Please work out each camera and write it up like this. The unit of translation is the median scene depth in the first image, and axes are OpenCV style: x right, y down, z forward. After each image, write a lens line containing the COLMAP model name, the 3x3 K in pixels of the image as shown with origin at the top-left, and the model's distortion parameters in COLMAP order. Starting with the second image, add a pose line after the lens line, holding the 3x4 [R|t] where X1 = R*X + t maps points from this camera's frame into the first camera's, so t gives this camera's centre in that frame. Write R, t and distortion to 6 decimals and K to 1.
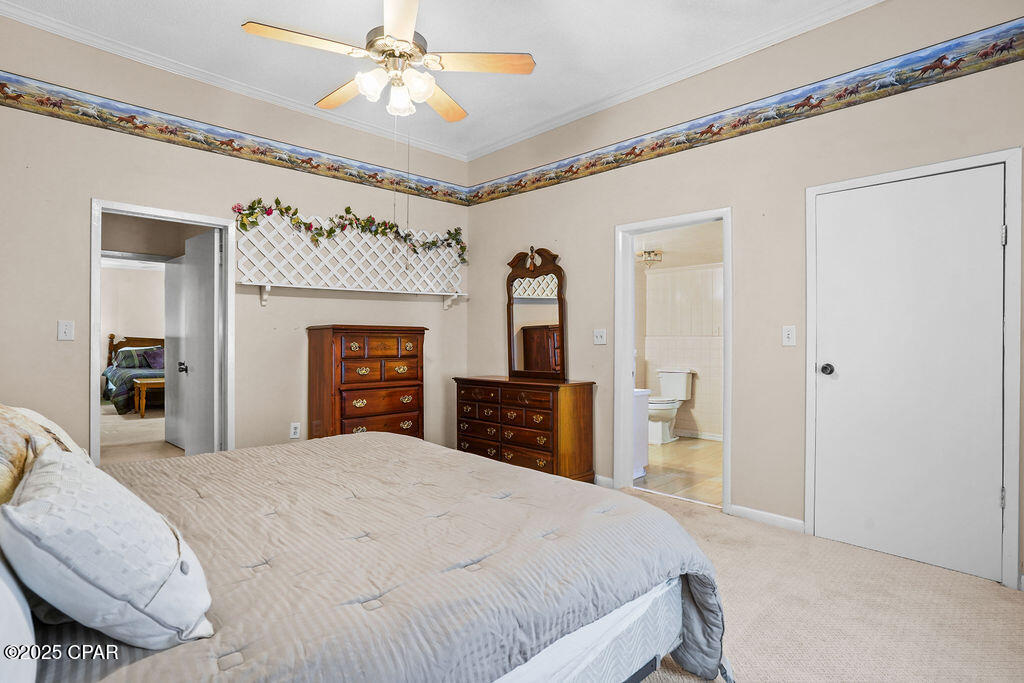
lens RADIAL K [[512.8, 0, 511.6], [0, 512.8, 337.9], [0, 0, 1]] dist [-0.000765, -0.000056]
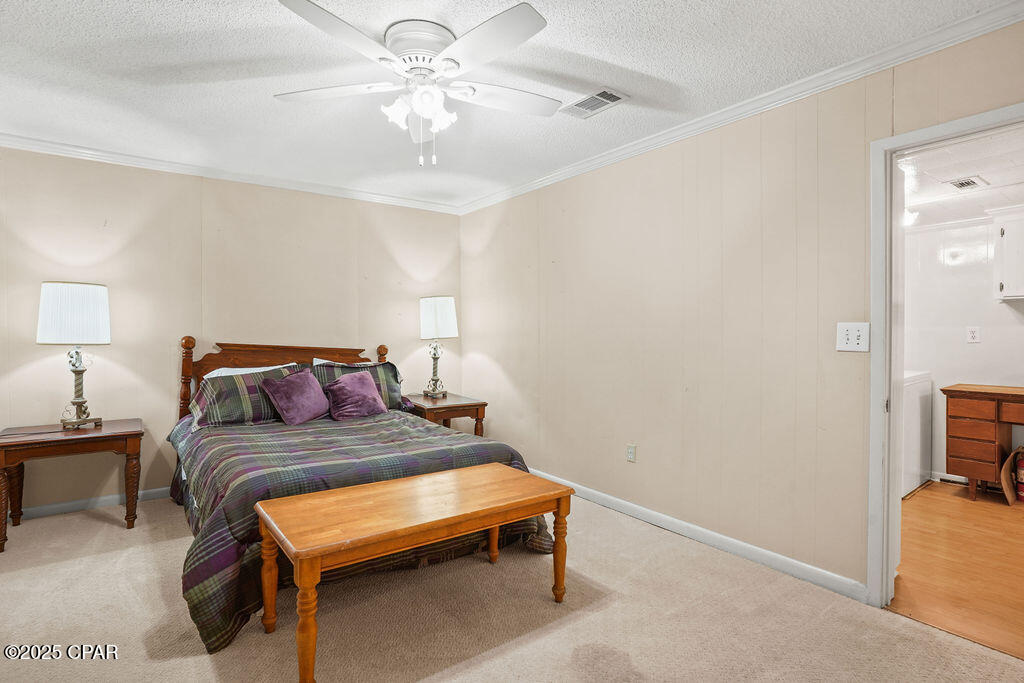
lens RADIAL K [[512.8, 0, 510.1], [0, 512.8, 339.8], [0, 0, 1]] dist [-0.000765, -0.000056]
pose [[0.992883, -0.012470, -0.118440, -0.479086], [0.013568, 0.999872, 0.008466, -0.004949], [0.118319, -0.010012, 0.992925, 0.627298]]
